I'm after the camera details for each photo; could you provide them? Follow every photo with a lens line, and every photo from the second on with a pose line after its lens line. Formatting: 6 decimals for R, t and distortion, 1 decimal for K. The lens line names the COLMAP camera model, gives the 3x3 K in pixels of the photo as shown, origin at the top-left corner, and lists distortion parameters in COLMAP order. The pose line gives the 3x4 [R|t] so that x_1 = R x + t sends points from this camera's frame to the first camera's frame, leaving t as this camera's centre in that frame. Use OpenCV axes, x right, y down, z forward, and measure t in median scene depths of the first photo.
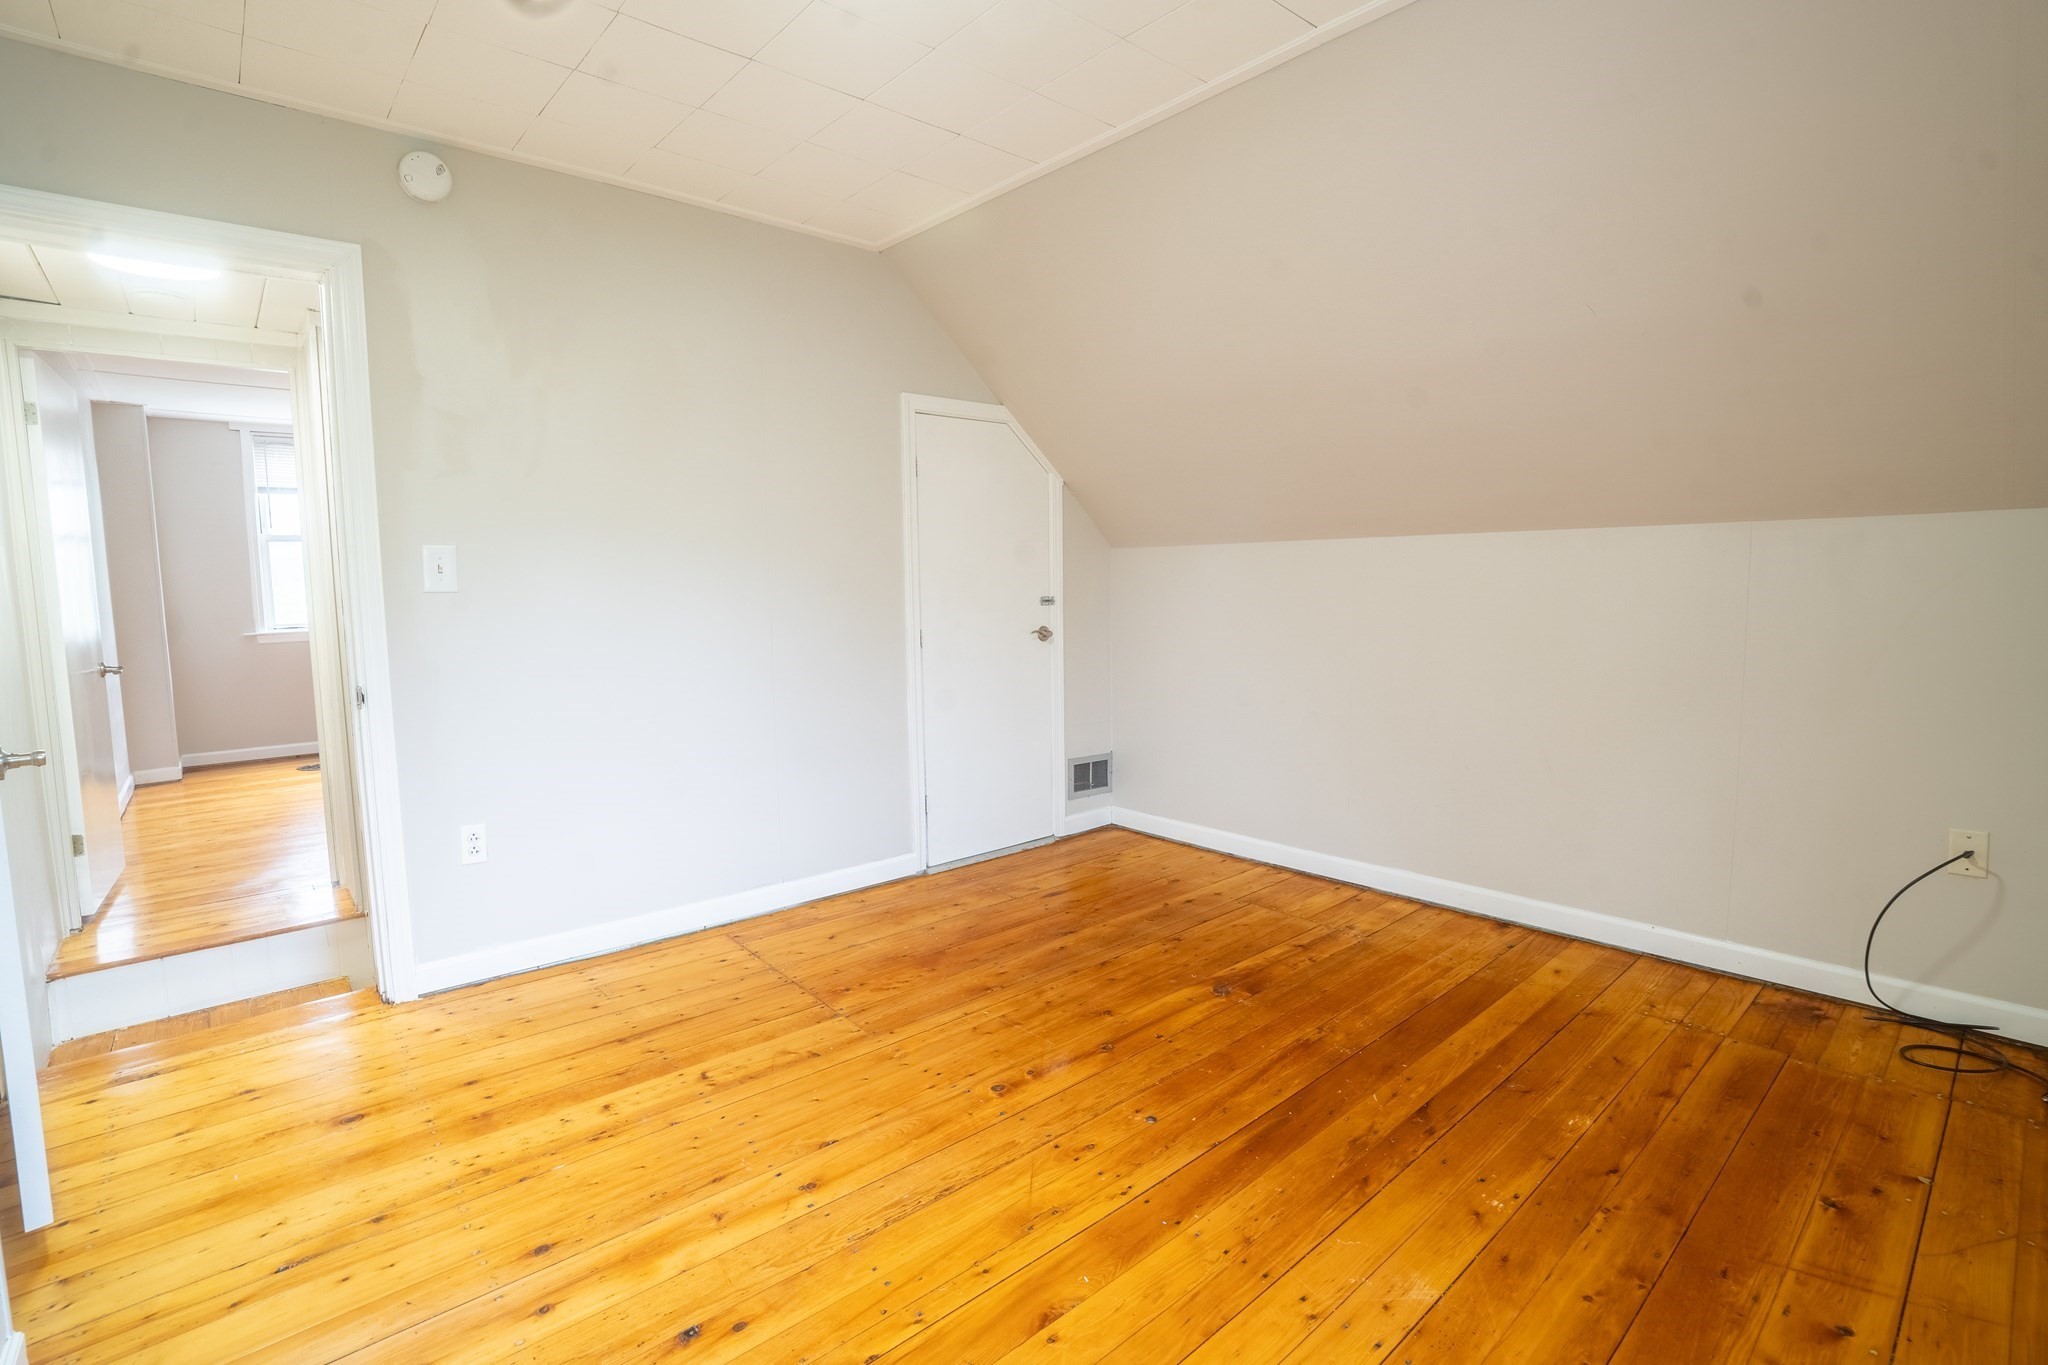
lens RADIAL K [[949.9, 0, 1028.4], [0, 949.9, 675.4], [0, 0, 1]] dist [-0.077627, 0.029170]
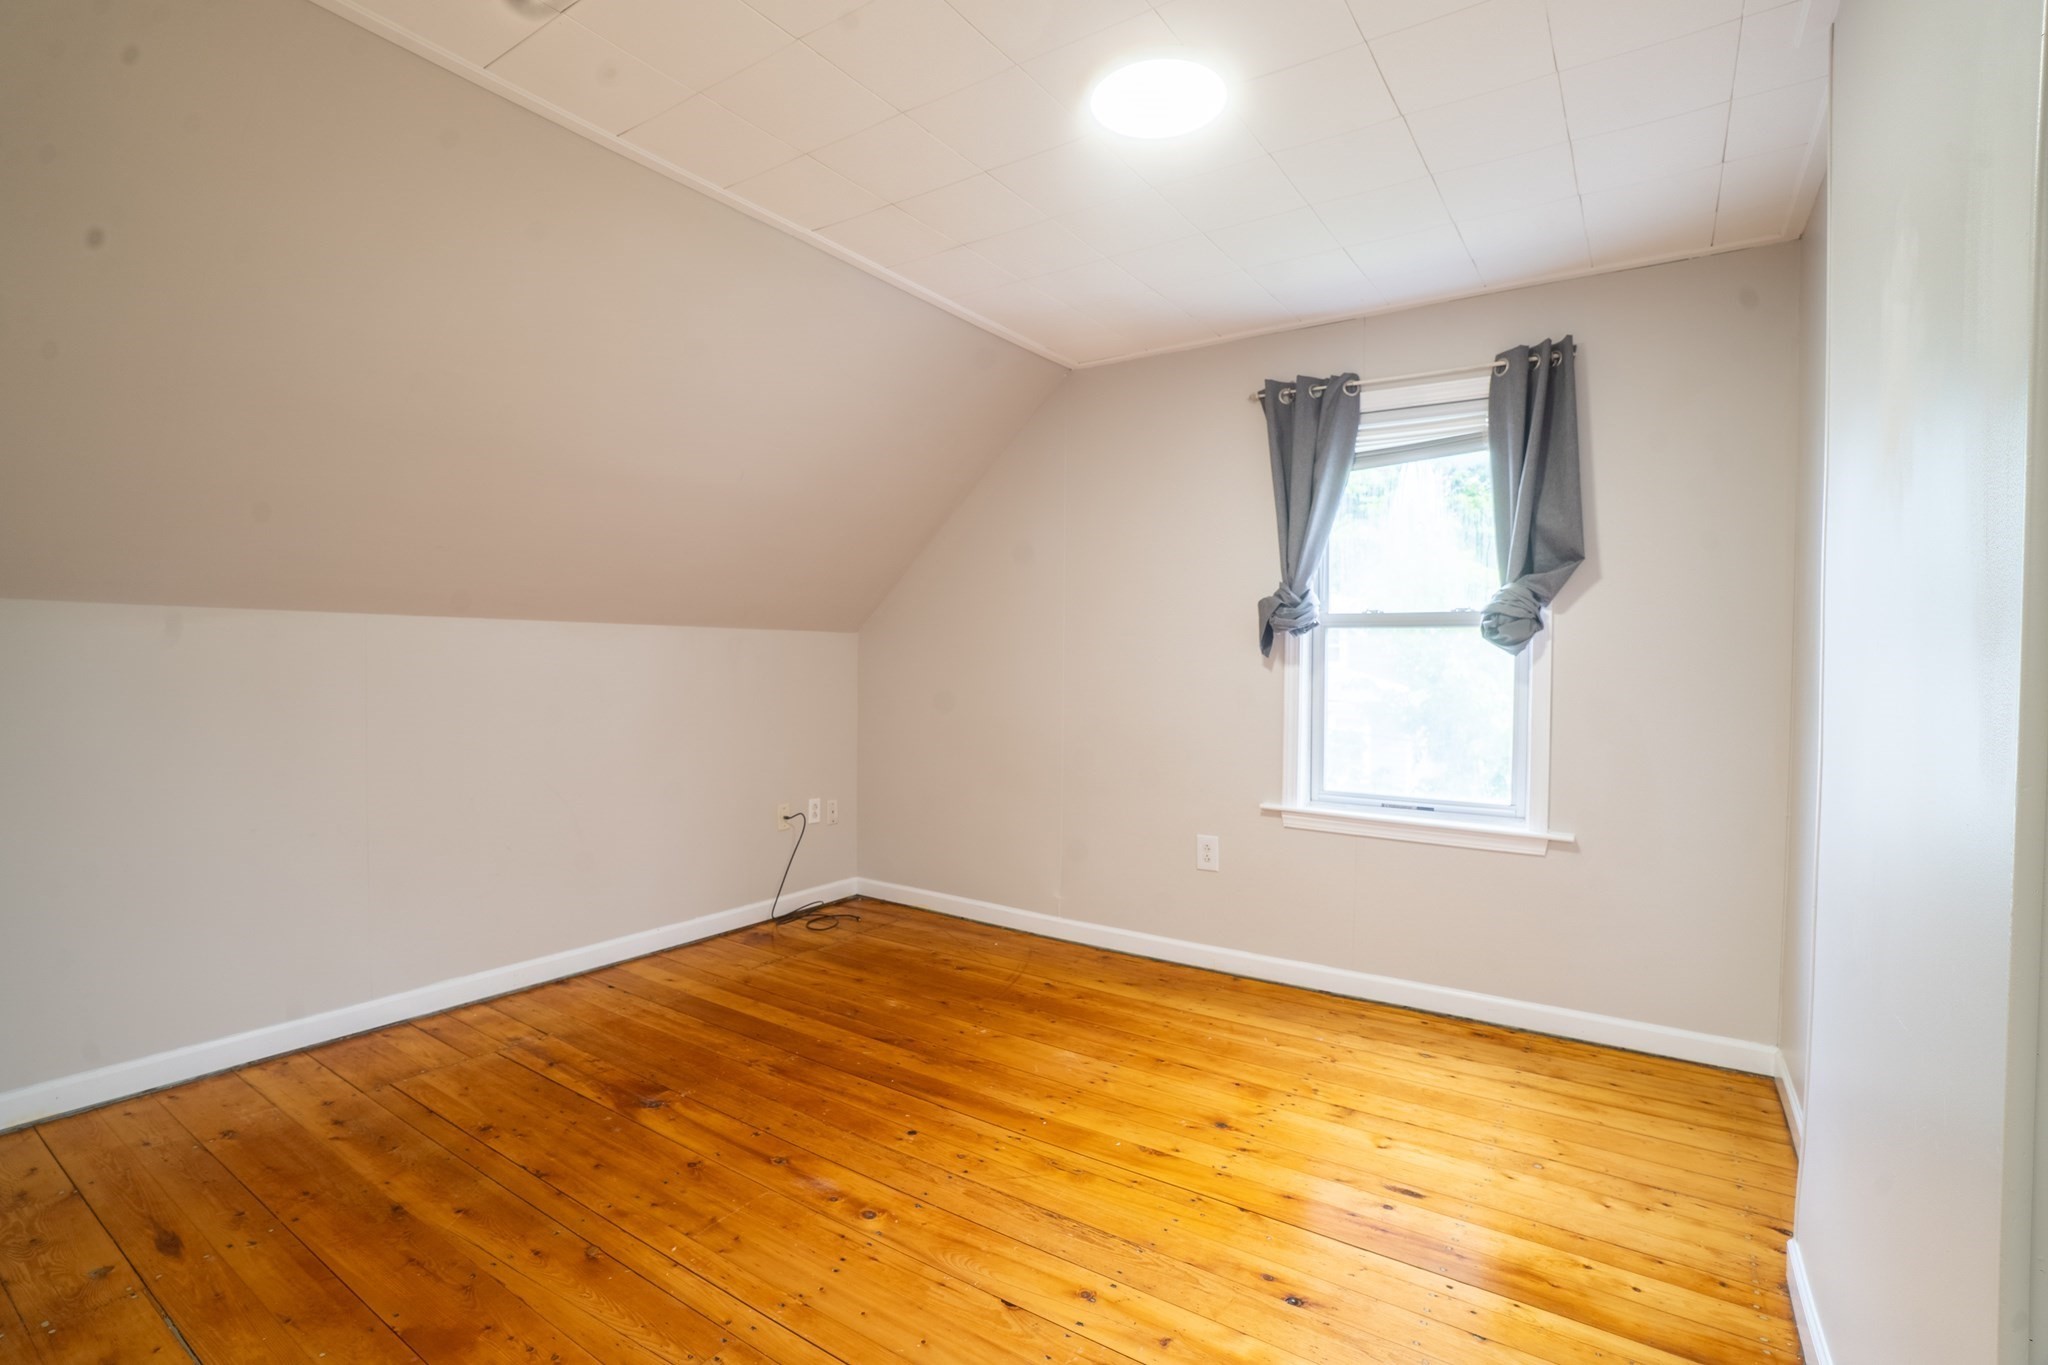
lens RADIAL K [[949.9, 0, 1028.4], [0, 949.9, 675.4], [0, 0, 1]] dist [-0.077627, 0.029170]
pose [[-0.250033, -0.003342, 0.968232, -0.827737], [0.089198, 0.995662, 0.026471, -0.080574], [-0.964120, 0.092983, -0.248650, 0.901407]]
